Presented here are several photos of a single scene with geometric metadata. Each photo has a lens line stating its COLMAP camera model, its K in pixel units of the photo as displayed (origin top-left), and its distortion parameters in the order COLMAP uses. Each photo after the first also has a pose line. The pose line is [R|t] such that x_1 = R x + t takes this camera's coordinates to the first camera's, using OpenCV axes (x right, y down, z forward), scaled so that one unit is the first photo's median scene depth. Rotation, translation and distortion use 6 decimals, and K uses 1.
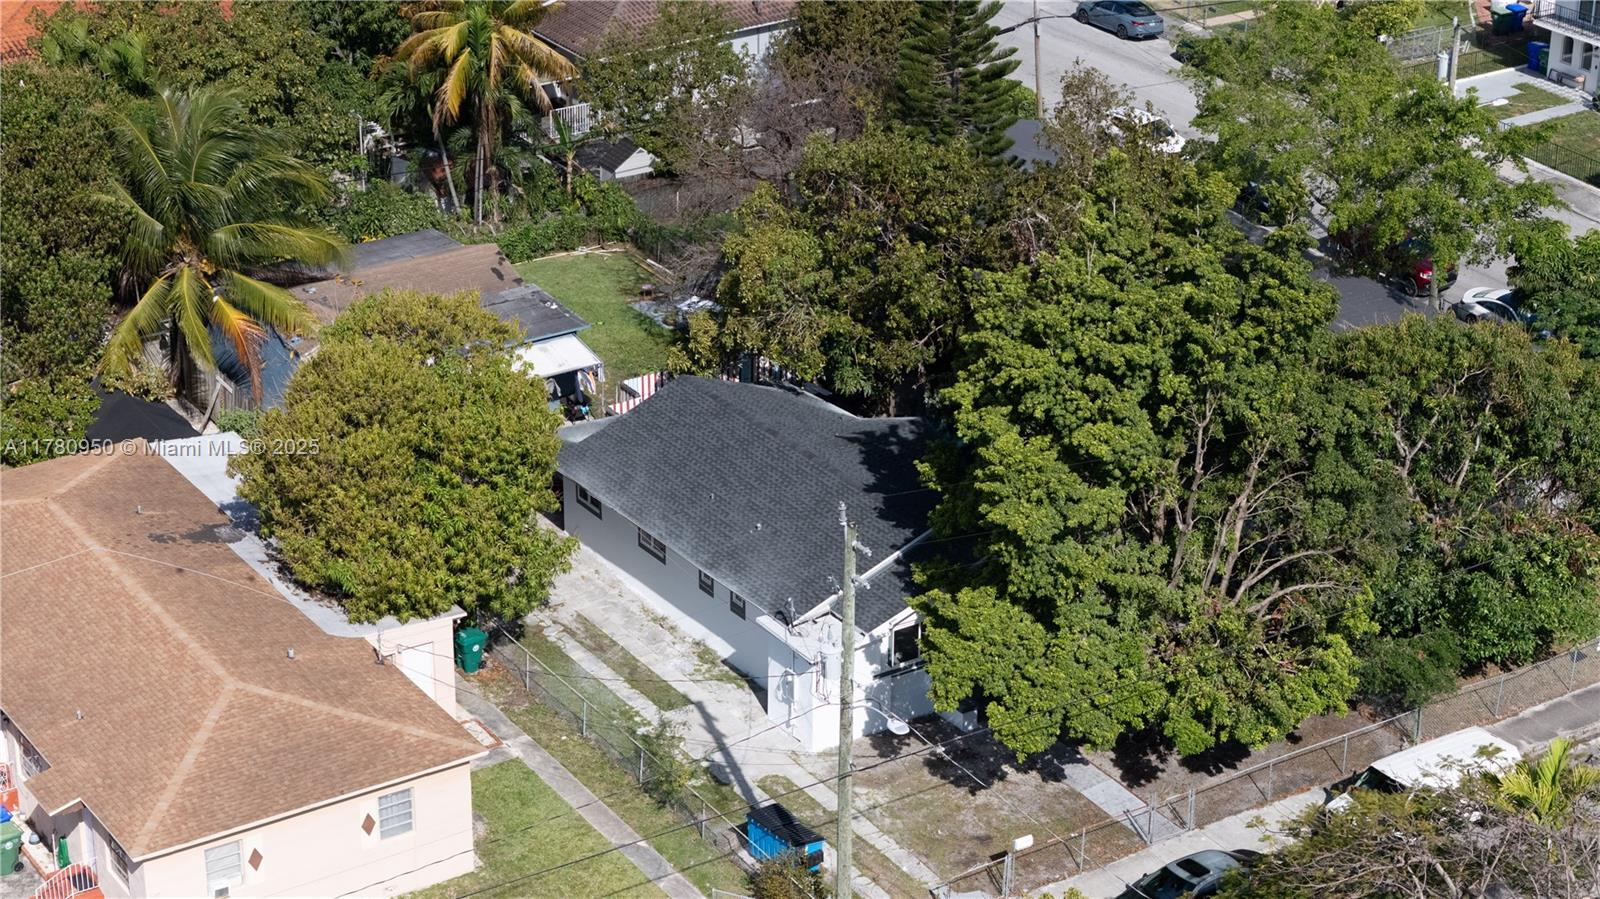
lens RADIAL K [[3167.1, 0, 800.0], [0, 3167.1, 449.5], [0, 0, 1]] dist [-0.343451, 3.009957]
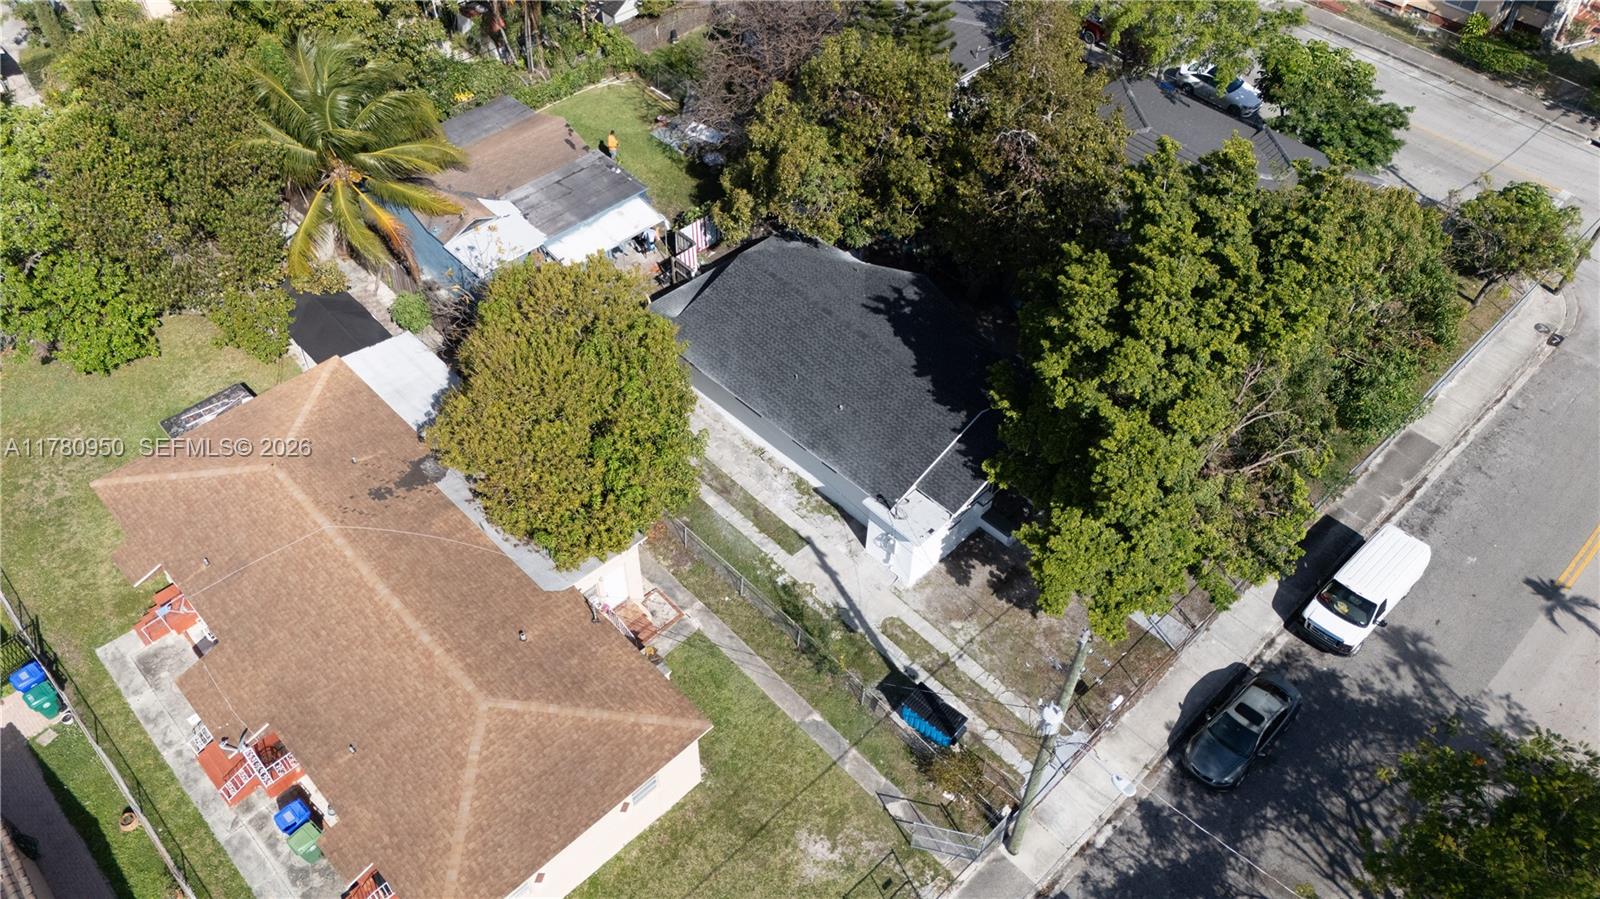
lens RADIAL K [[1152.2, 0, 800.0], [0, 1152.2, 449.5], [0, 0, 1]] dist [0.084058, -0.087881]
pose [[0.982456, -0.131887, 0.131857, -0.102124], [0.068671, 0.913181, 0.401727, -0.165269], [-0.173392, -0.385624, 0.906217, 0.579888]]
